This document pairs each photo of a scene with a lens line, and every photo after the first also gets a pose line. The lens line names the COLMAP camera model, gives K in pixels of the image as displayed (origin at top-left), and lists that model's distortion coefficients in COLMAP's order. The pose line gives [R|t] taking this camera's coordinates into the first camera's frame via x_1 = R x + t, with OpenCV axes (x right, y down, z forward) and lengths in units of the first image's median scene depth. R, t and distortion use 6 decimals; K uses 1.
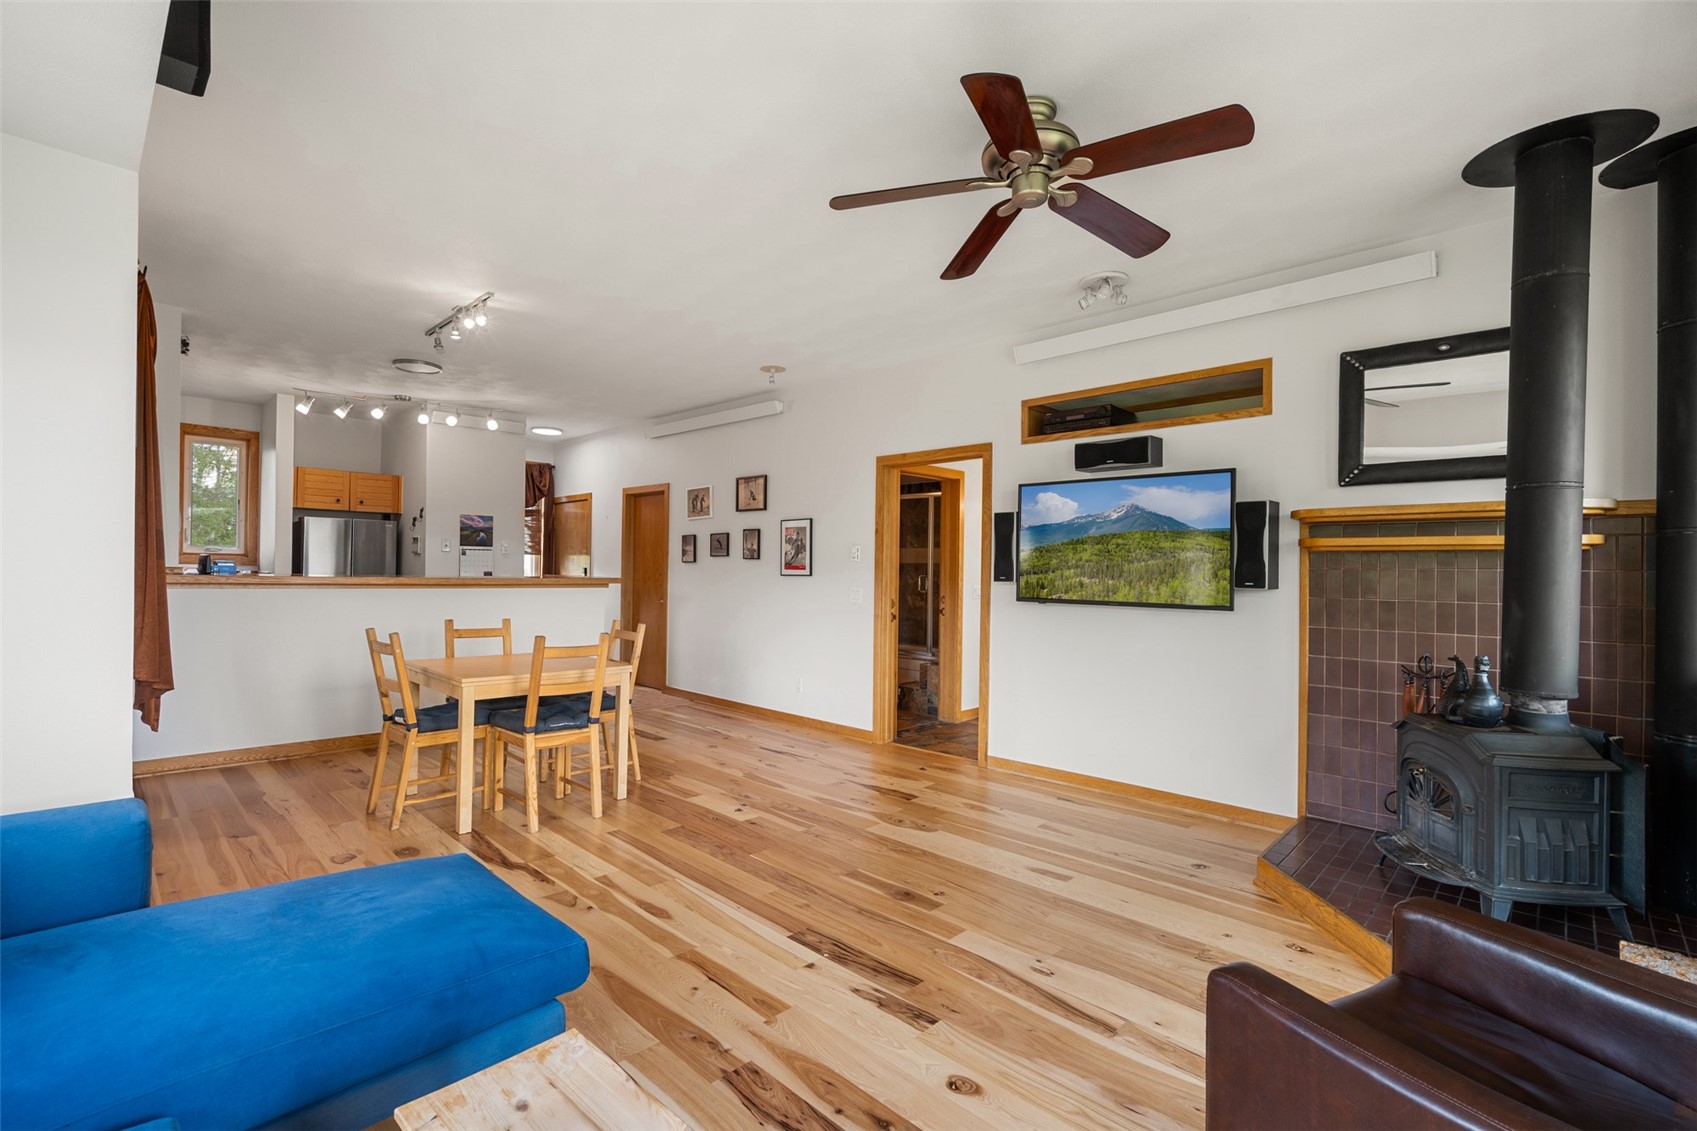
lens RADIAL K [[786.6, 0, 848.0], [0, 786.6, 571.2], [0, 0, 1]] dist [-0.031092, 0.008942]
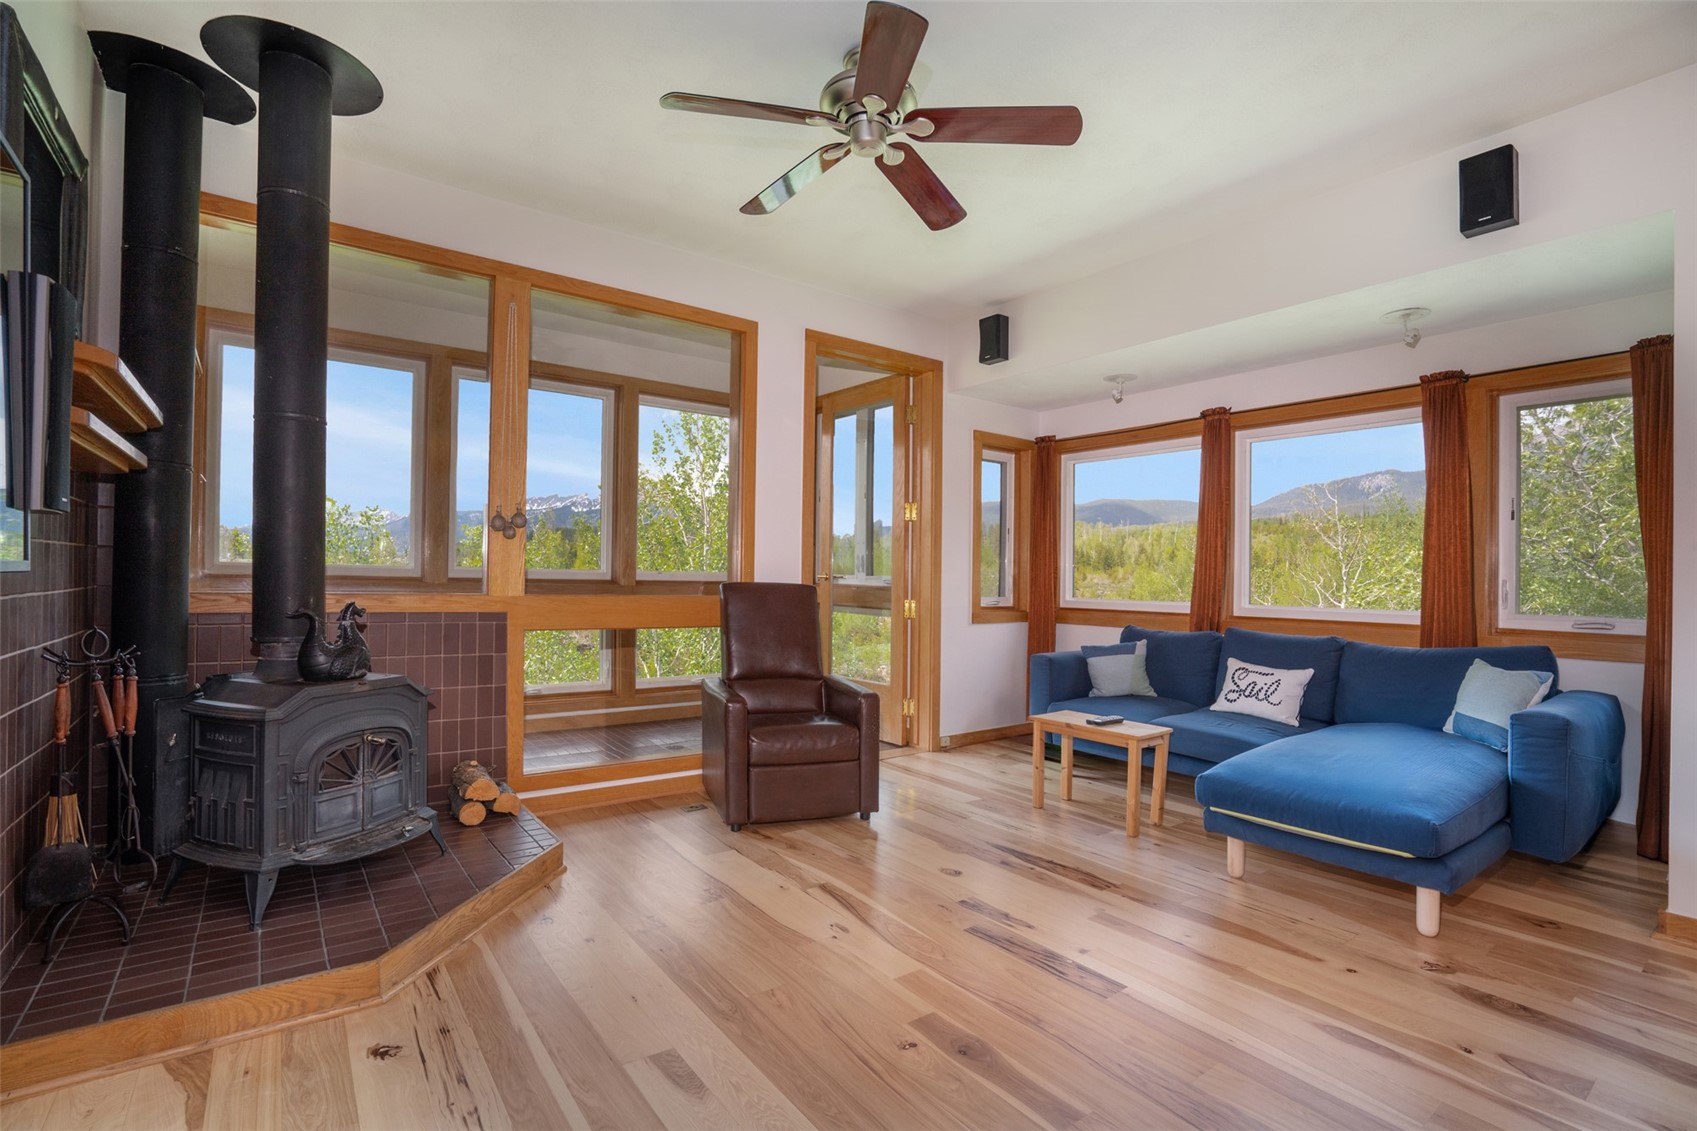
lens RADIAL K [[786.6, 0, 853.3], [0, 786.6, 574.6], [0, 0, 1]] dist [-0.031092, 0.008942]
pose [[-0.988923, -0.022154, 0.146765, 0.042506], [-0.022094, 0.999754, 0.002041, 0.026450], [-0.146774, -0.001224, -0.989169, 0.866215]]
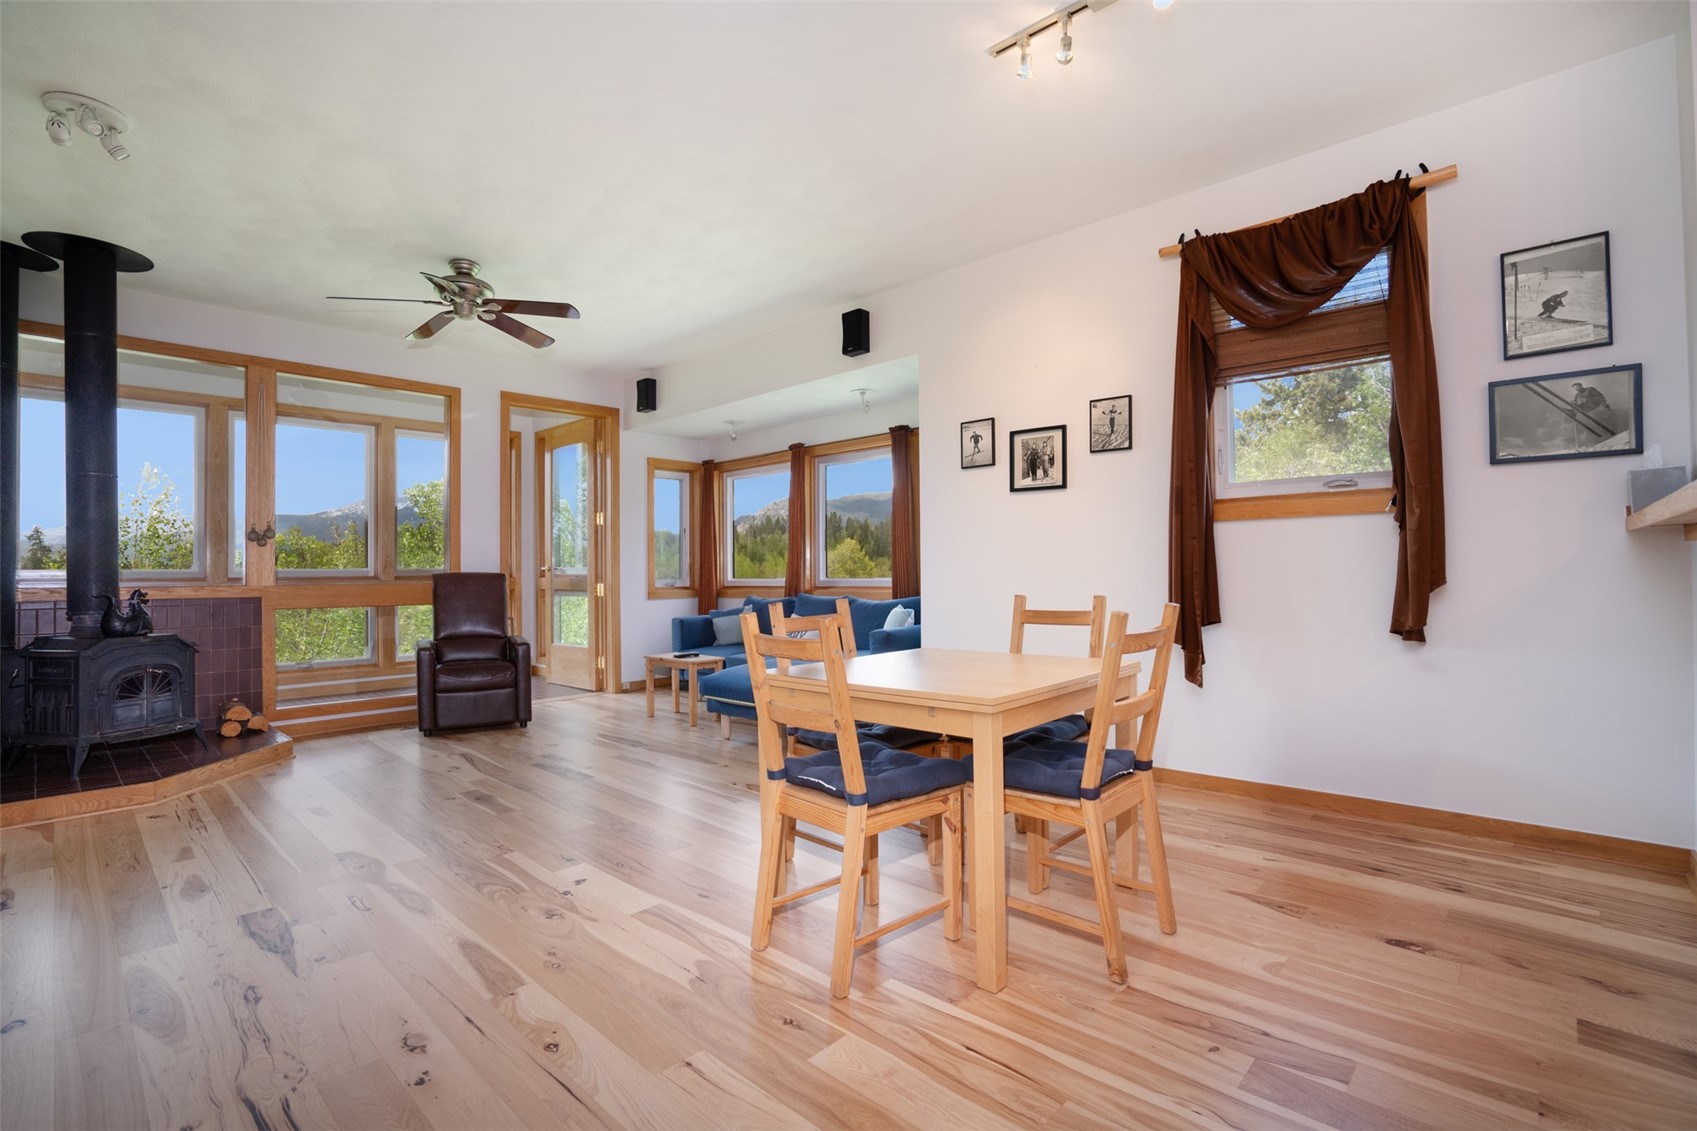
lens RADIAL K [[786.6, 0, 841.0], [0, 786.6, 560.3], [0, 0, 1]] dist [-0.031092, 0.008942]
pose [[-0.999957, 0.007115, -0.005945, -0.252643], [0.007190, 0.999894, -0.012675, 0.038014], [0.005854, -0.012717, -0.999902, 1.182200]]
